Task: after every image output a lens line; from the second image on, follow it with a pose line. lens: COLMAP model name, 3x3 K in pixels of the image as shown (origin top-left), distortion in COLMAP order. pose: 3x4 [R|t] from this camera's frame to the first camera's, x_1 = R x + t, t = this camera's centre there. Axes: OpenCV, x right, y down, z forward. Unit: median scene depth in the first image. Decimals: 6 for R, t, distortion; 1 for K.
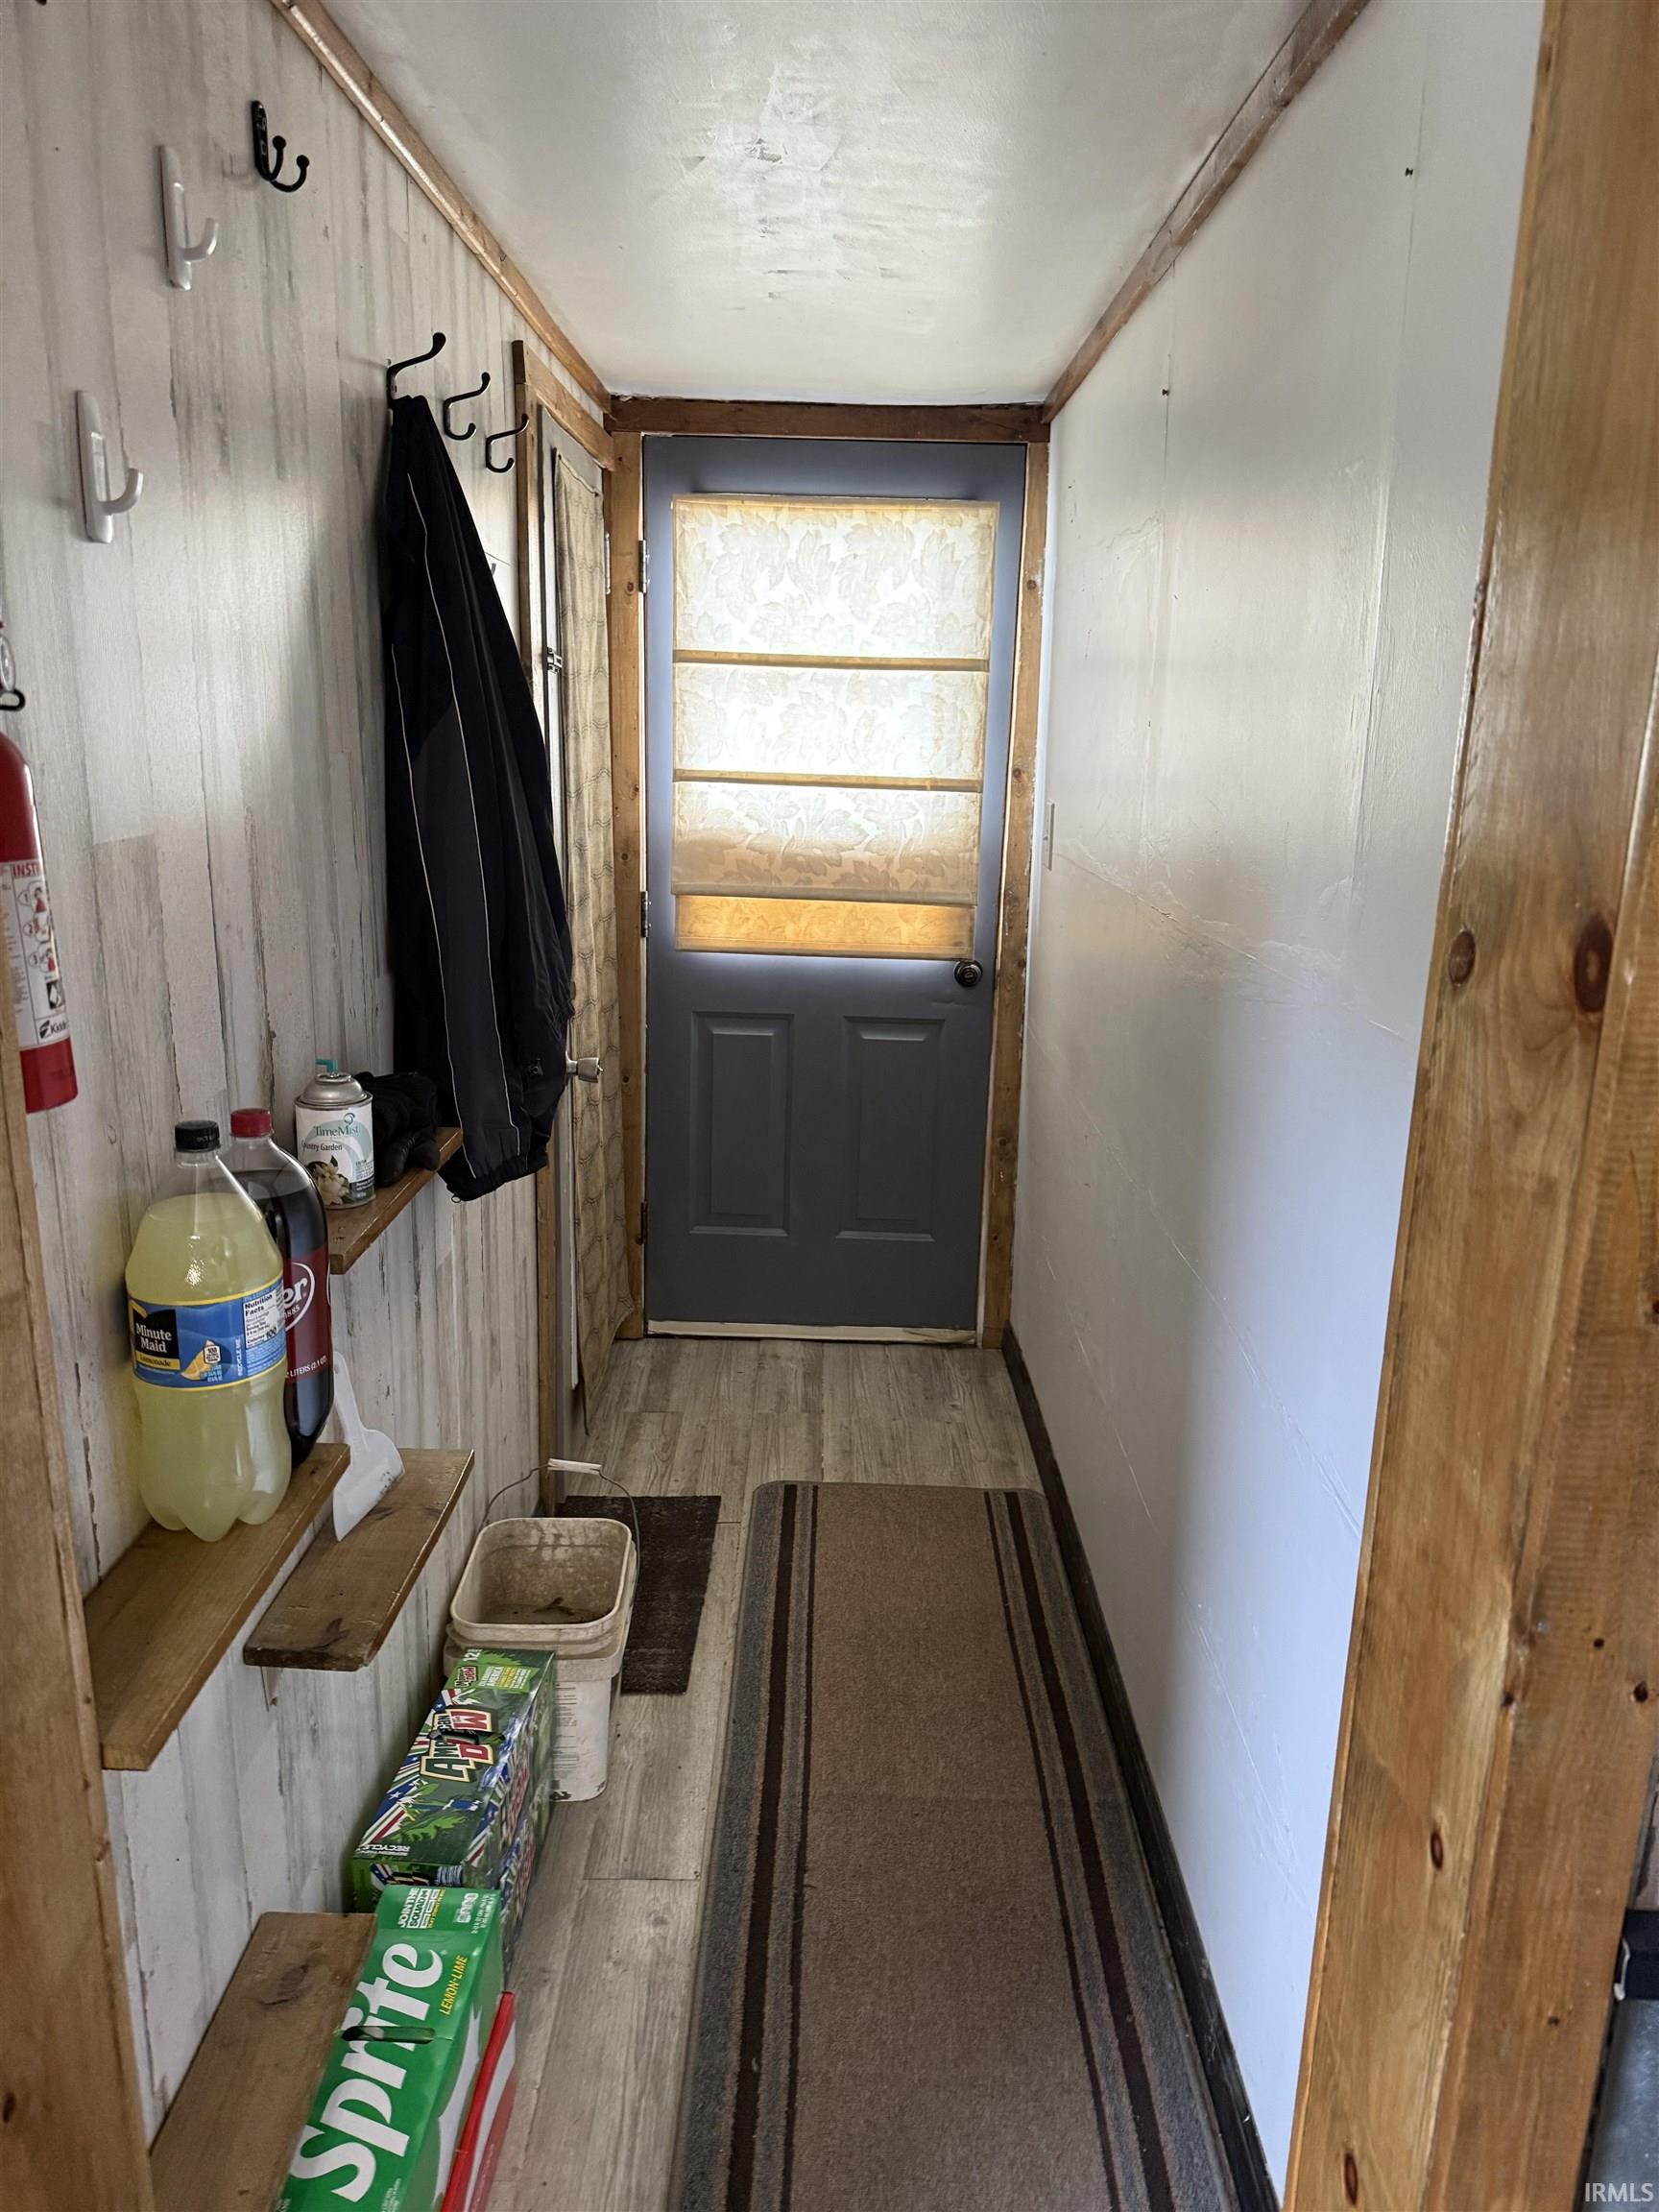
lens RADIAL K [[1575.3, 0, 829.5], [0, 1575.3, 1106.0], [0, 0, 1]] dist [0.010031, -0.002182]
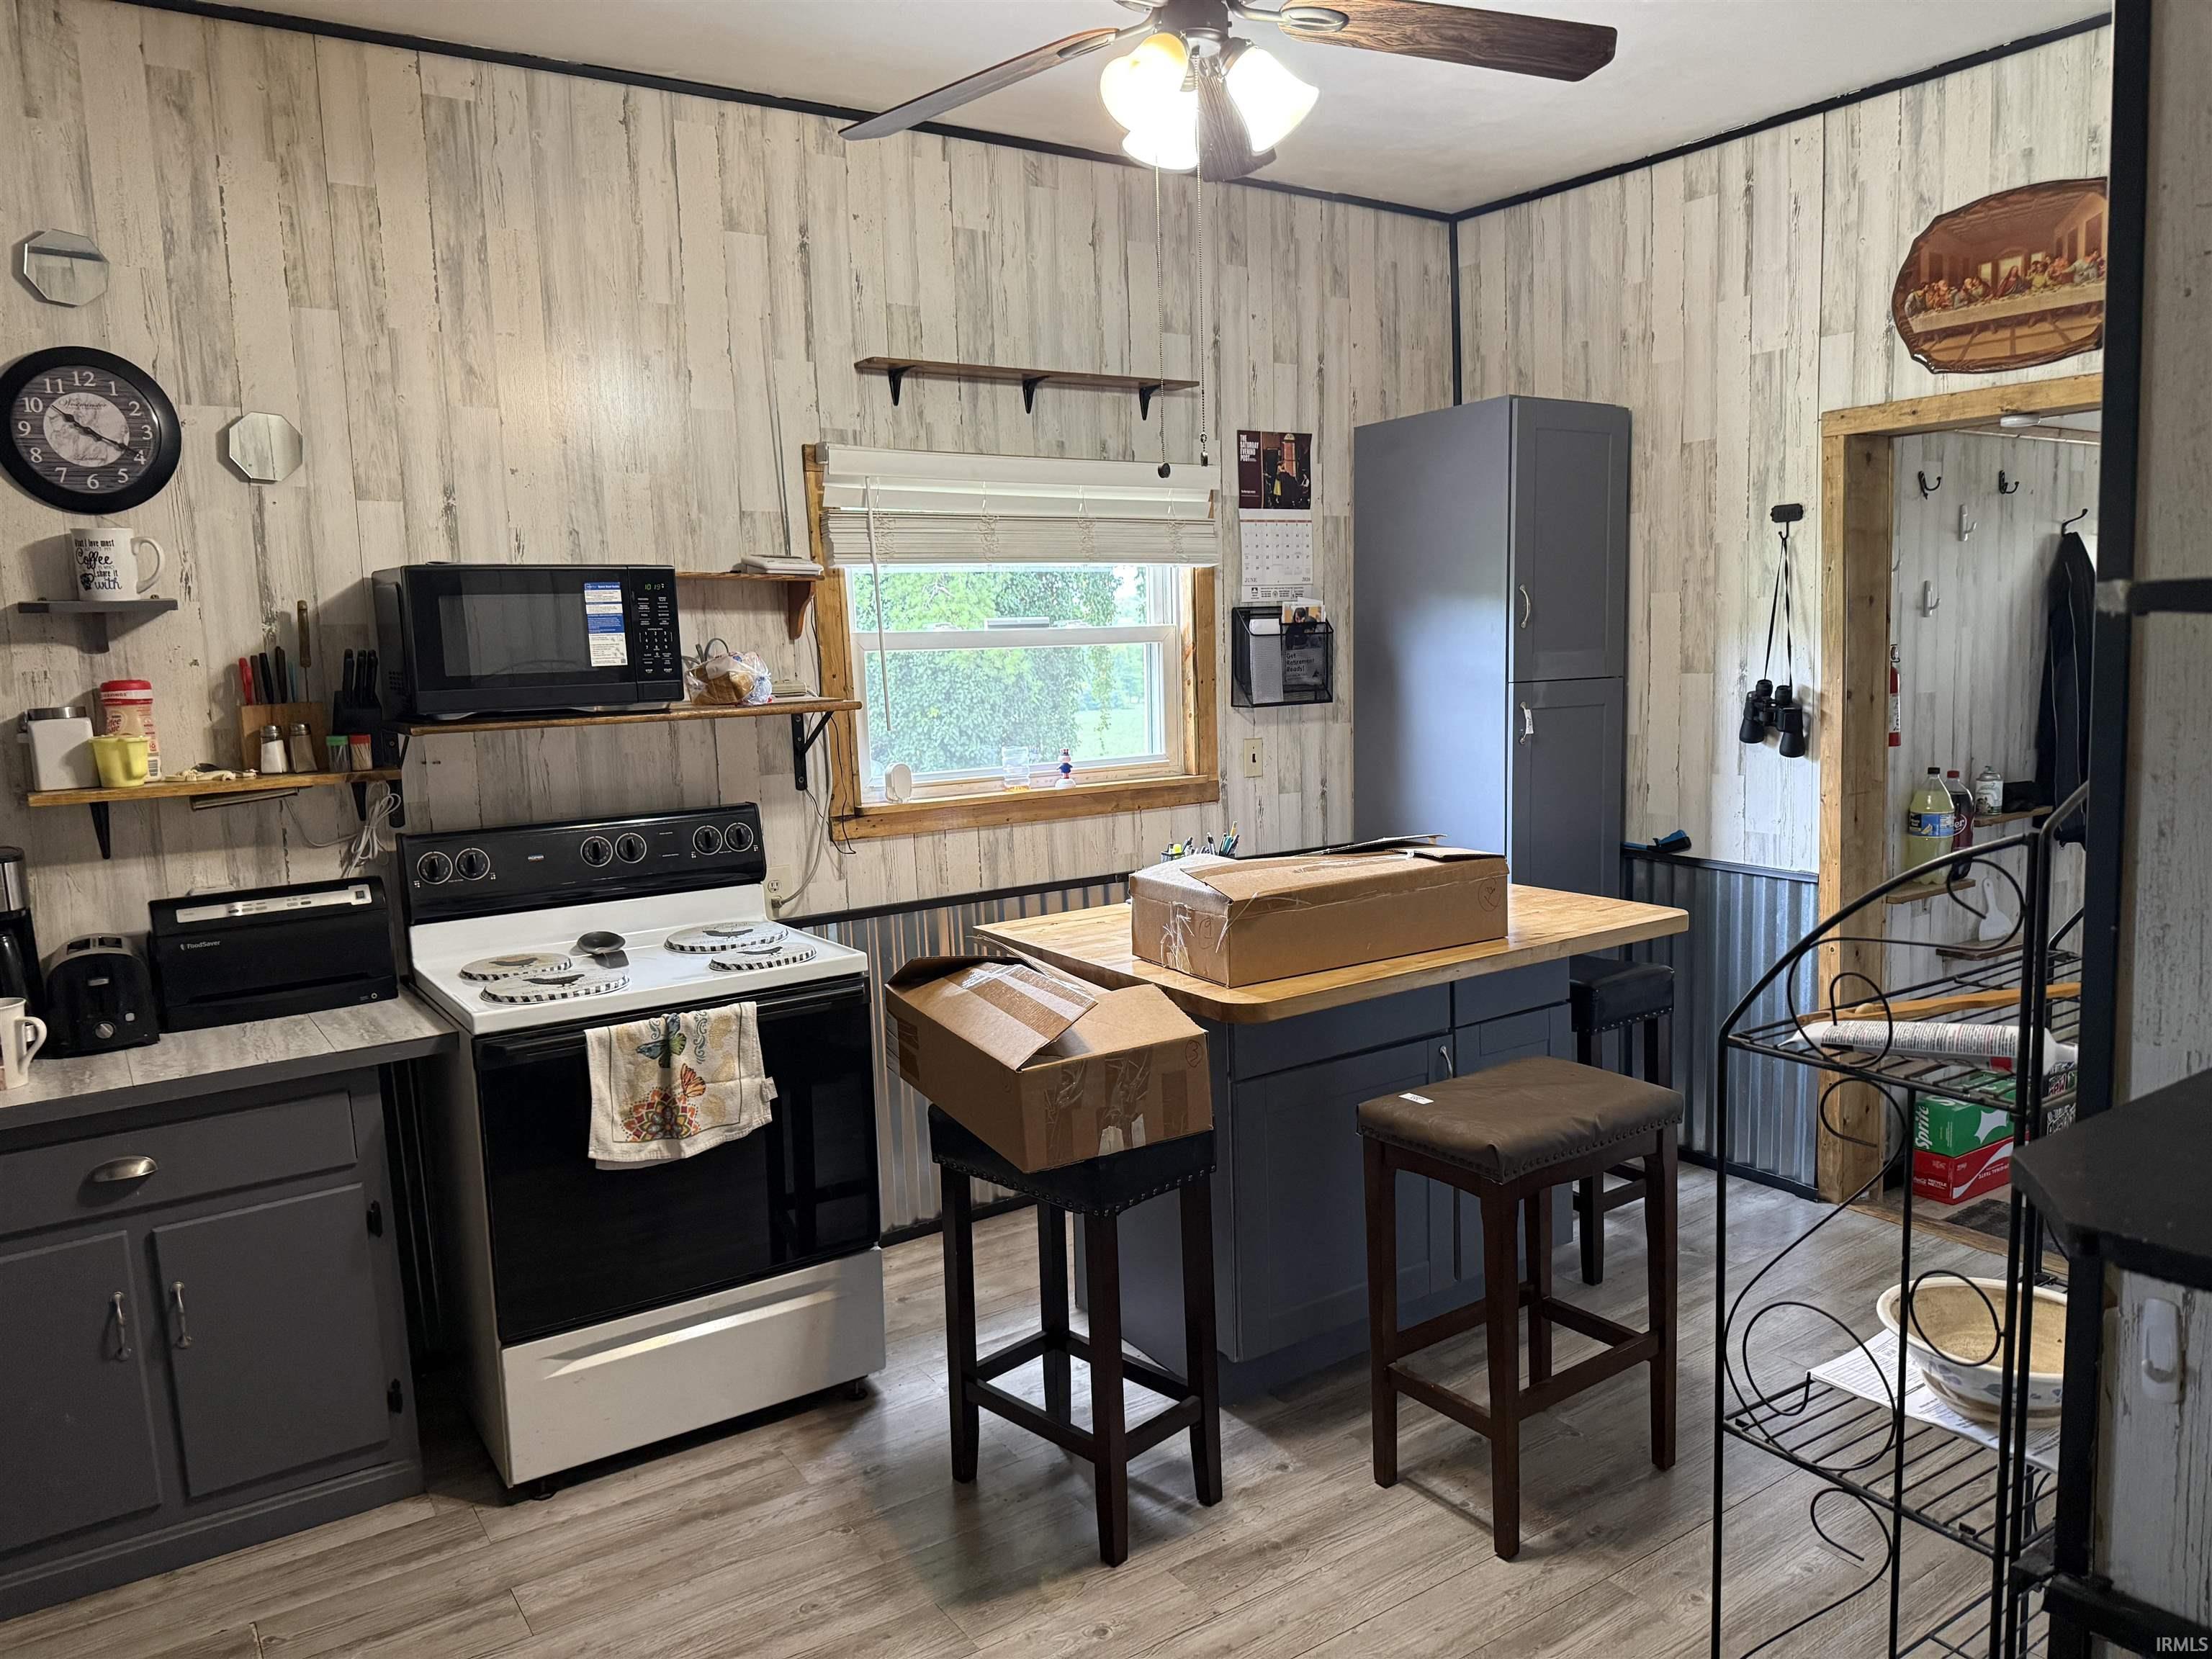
lens RADIAL K [[1544.2, 0, 1115.0], [0, 1544.2, 842.9], [0, 0, 1]] dist [0.037068, -0.064316]
pose [[0.581390, 0.059599, -0.811439, 1.371161], [-0.150136, 0.988046, -0.035001, 0.570471], [0.799653, 0.142175, 0.583388, -2.499751]]
